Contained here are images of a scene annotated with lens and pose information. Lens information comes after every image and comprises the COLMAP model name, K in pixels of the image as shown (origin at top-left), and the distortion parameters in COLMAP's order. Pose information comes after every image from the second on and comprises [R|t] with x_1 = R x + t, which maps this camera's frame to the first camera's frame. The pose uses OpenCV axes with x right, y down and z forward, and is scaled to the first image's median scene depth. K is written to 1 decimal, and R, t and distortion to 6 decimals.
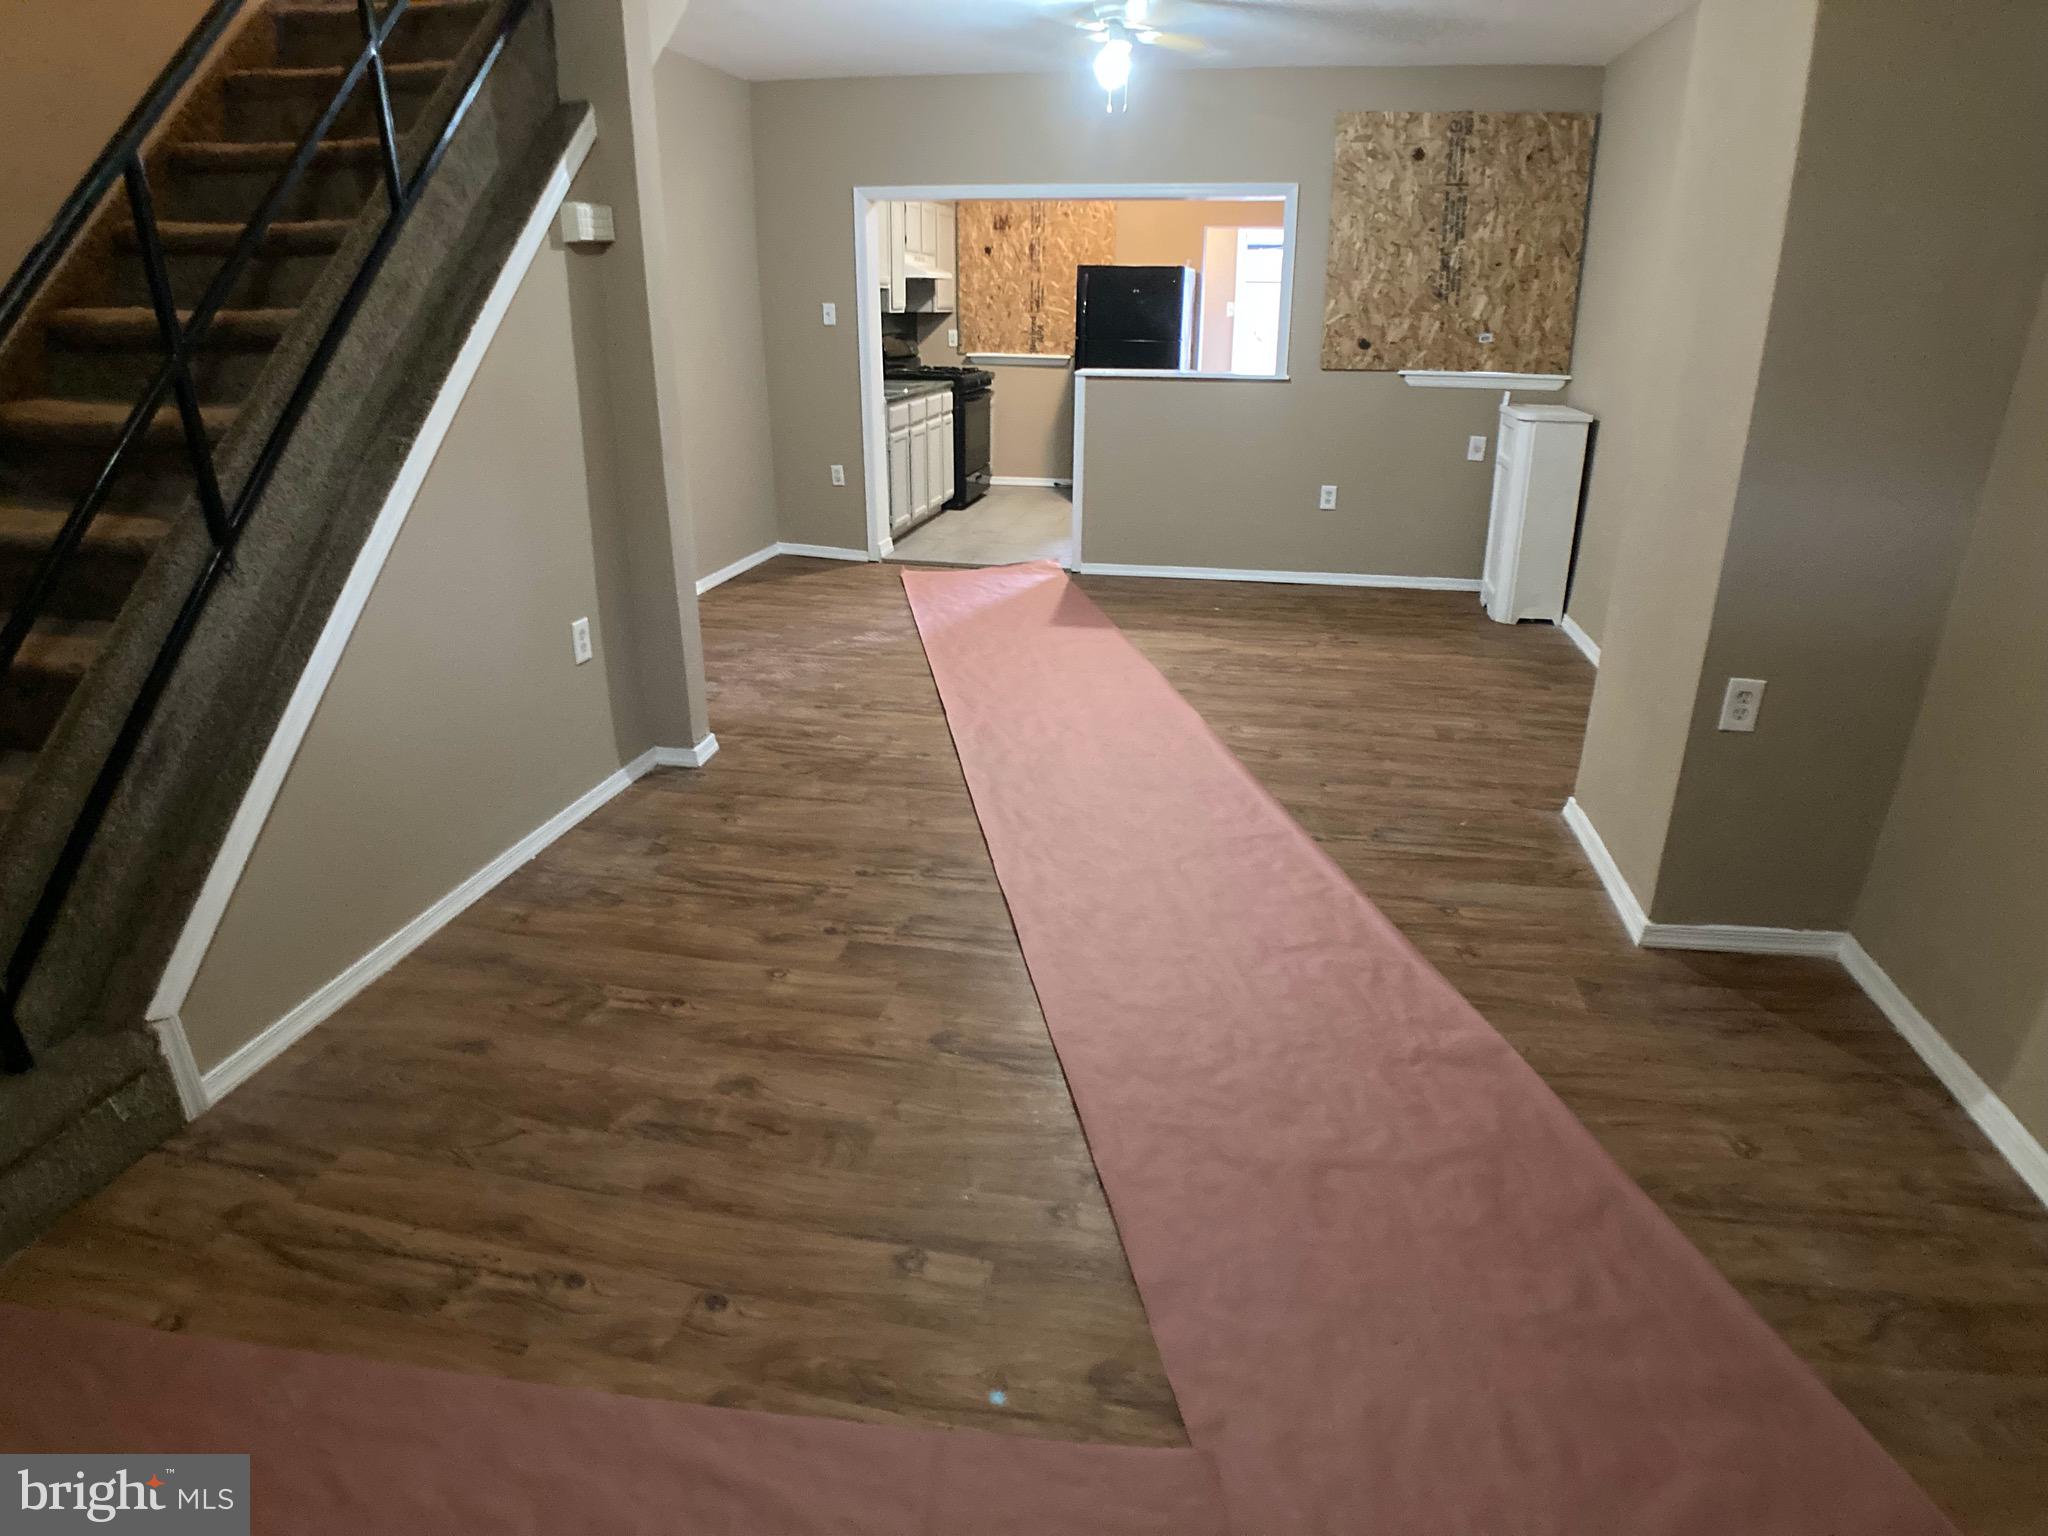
lens RADIAL K [[1135.4, 0, 1043.8], [0, 1135.4, 754.1], [0, 0, 1]] dist [-0.091285, 0.016647]
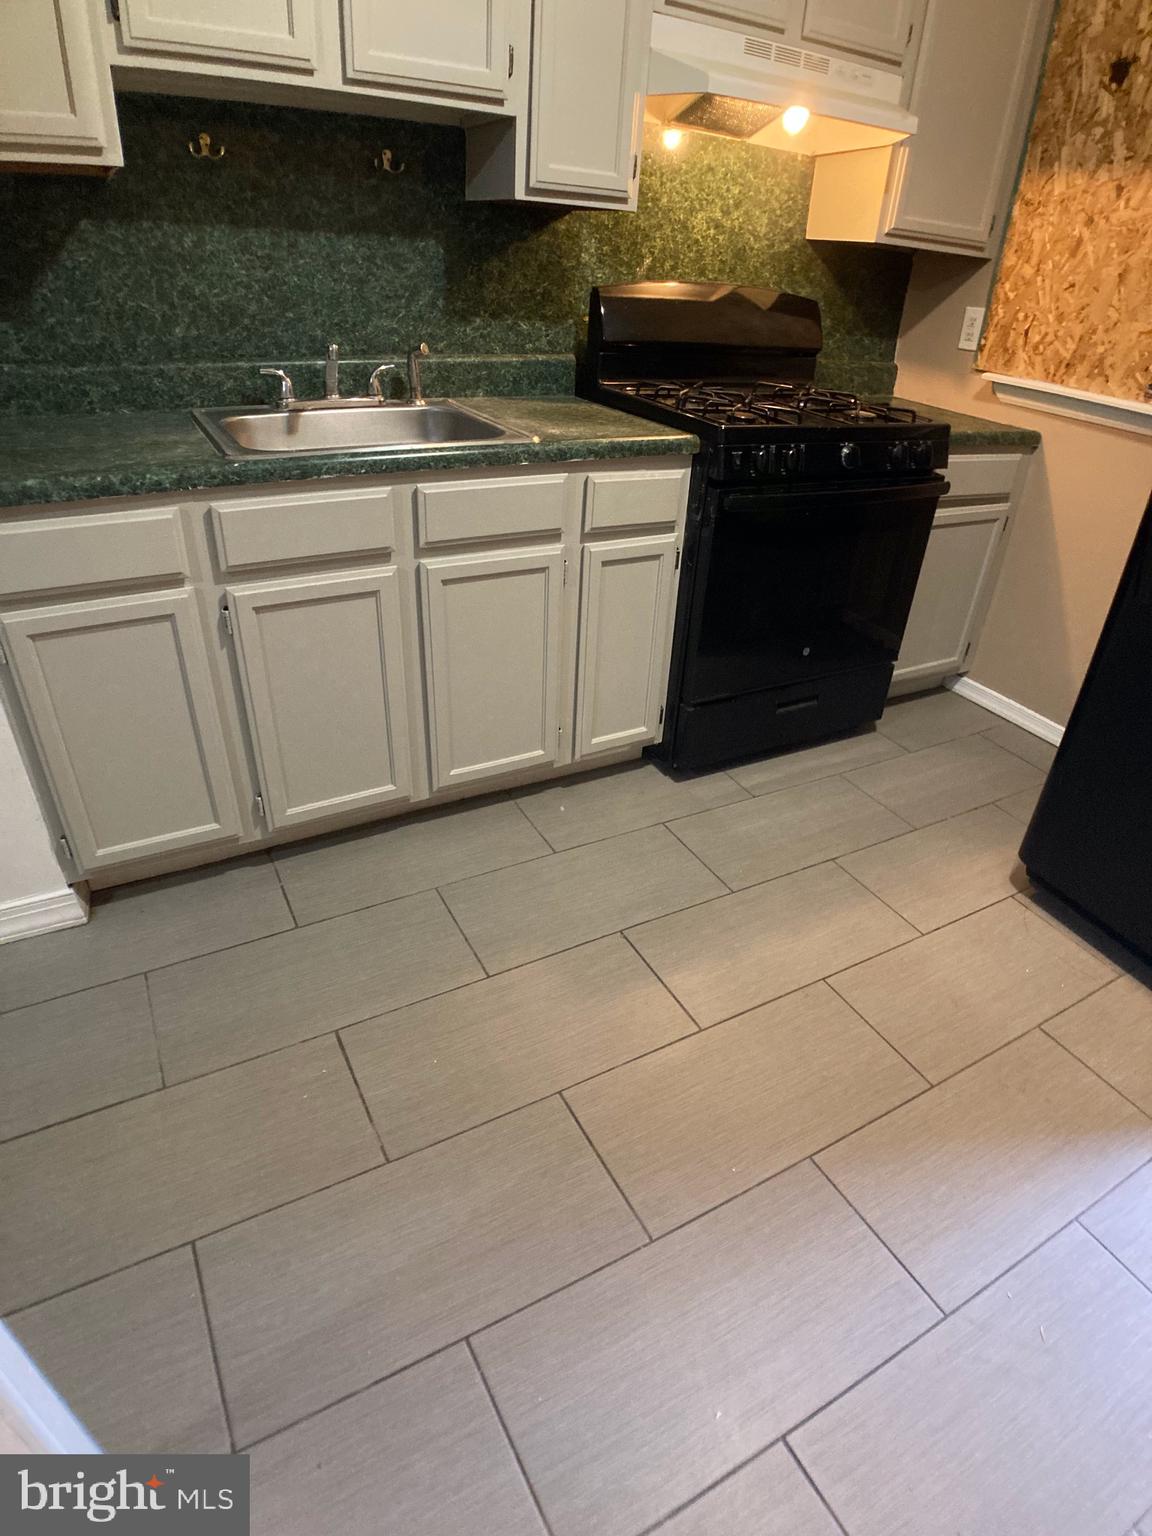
lens RADIAL K [[851.5, 0, 593.4], [0, 851.5, 778.1], [0, 0, 1]] dist [-0.091285, 0.016647]
pose [[0.640034, 0.431089, -0.636018, 0.088941], [-0.334124, 0.901567, 0.274843, -0.273810], [0.691894, 0.036600, 0.721070, 0.736754]]
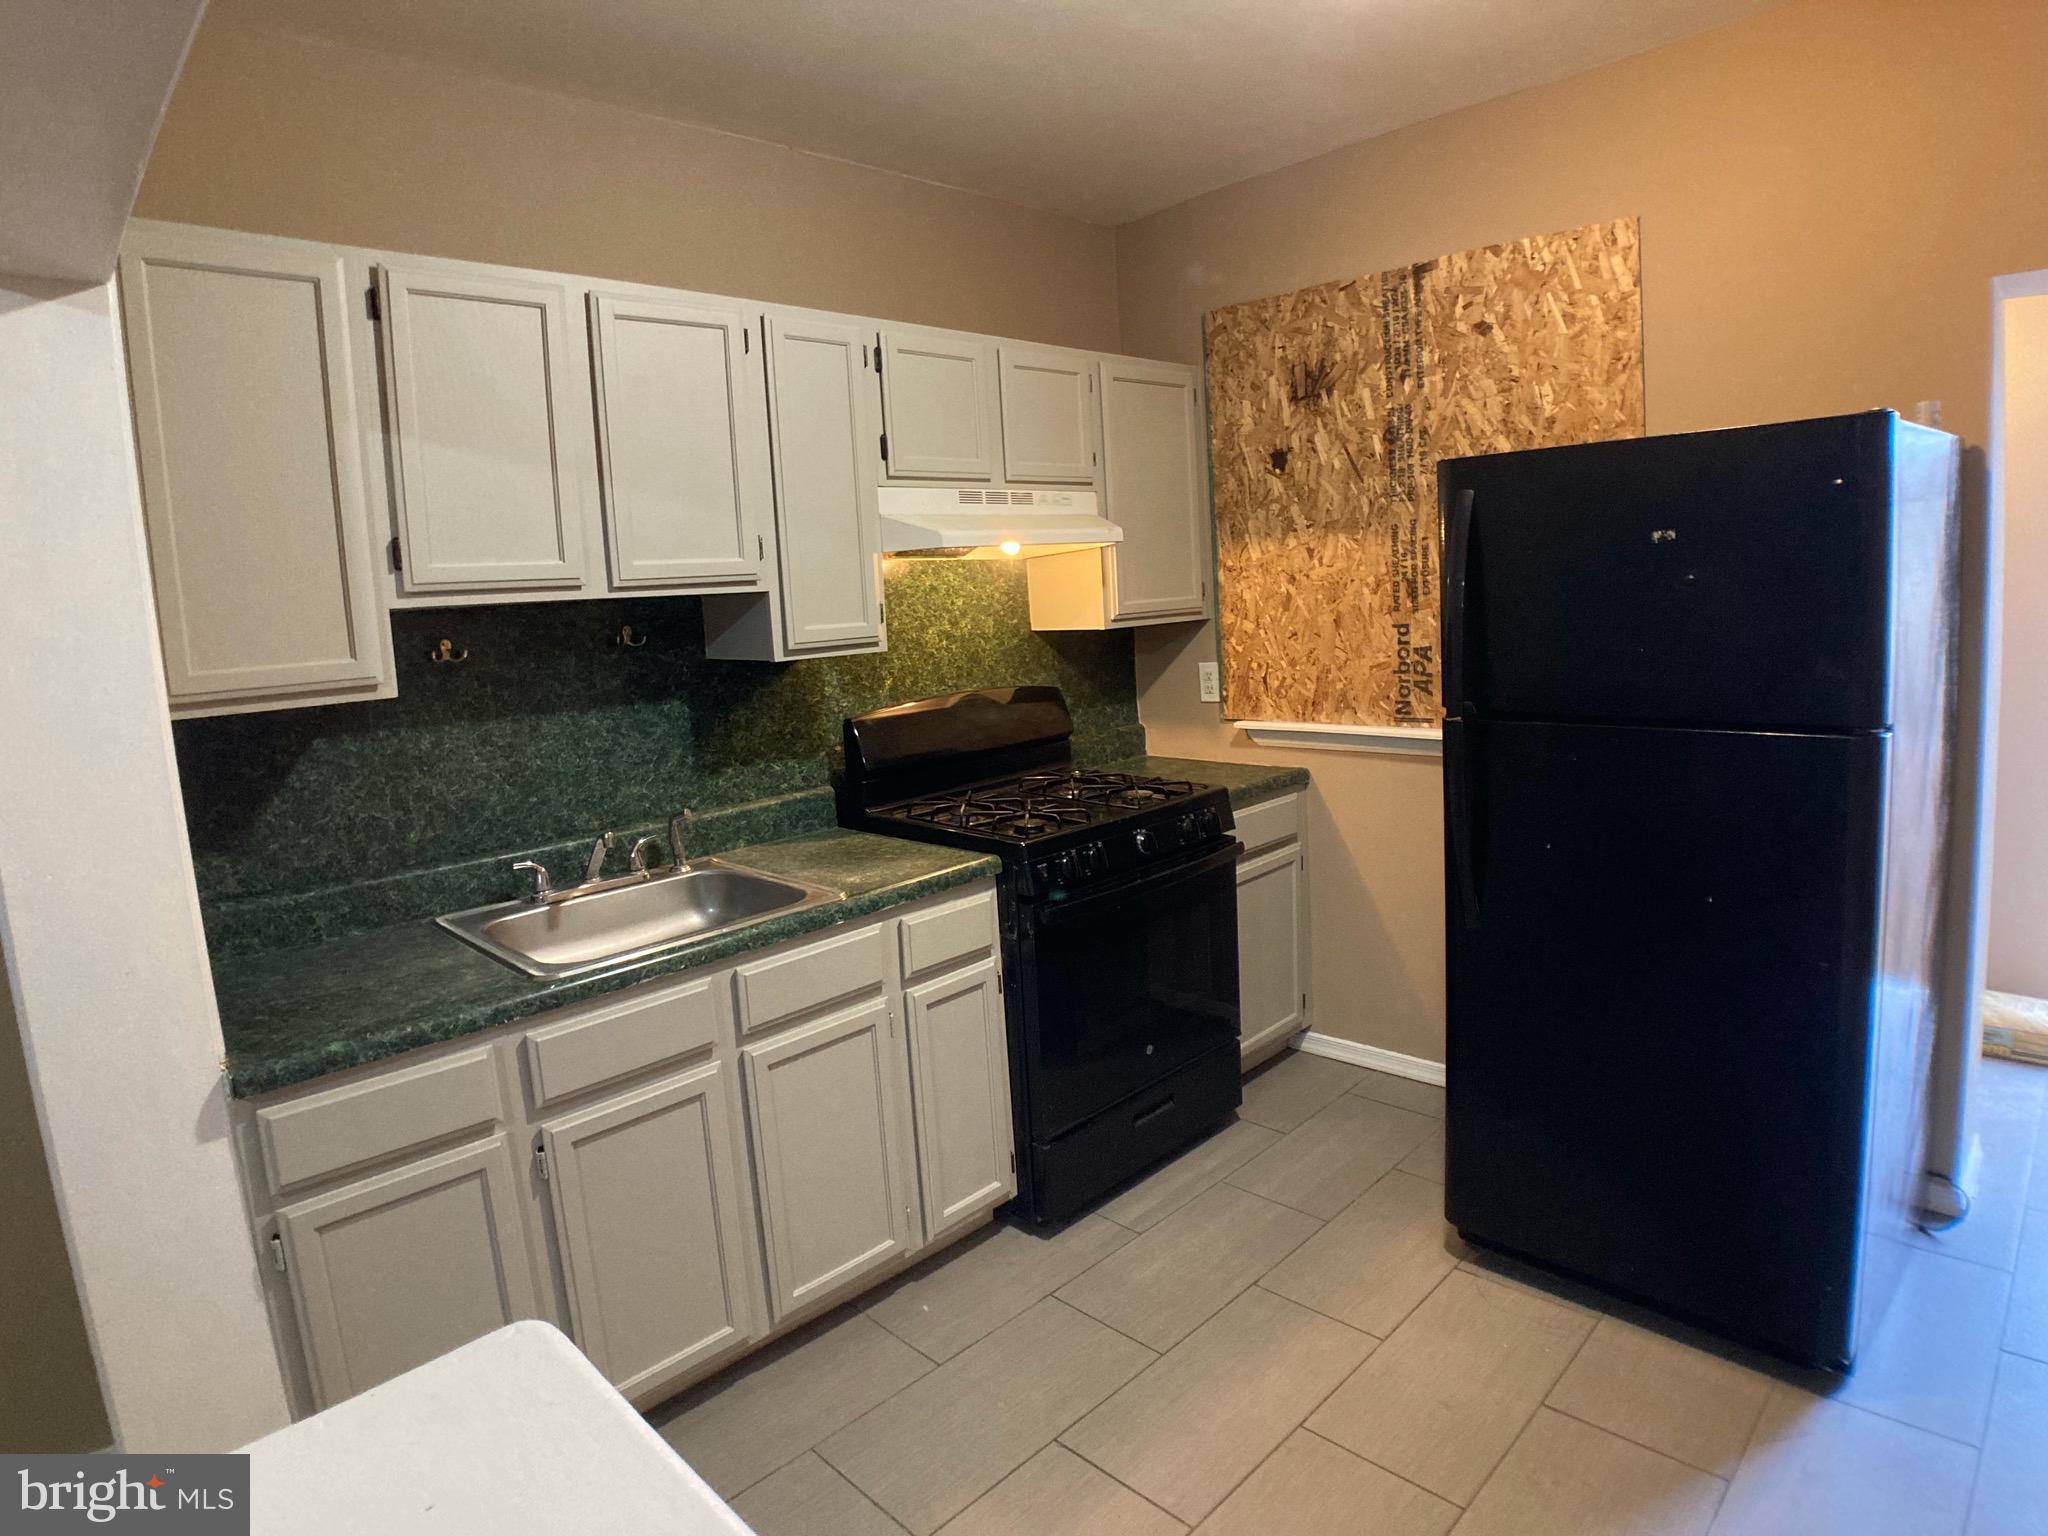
lens RADIAL K [[1135.4, 0, 1003.6], [0, 1135.4, 723.5], [0, 0, 1]] dist [-0.091285, 0.016647]
pose [[0.814414, 0.006305, -0.580250, 0.095238], [-0.148065, 0.969100, -0.197287, -0.279543], [0.561076, 0.246588, 0.790182, 0.676760]]
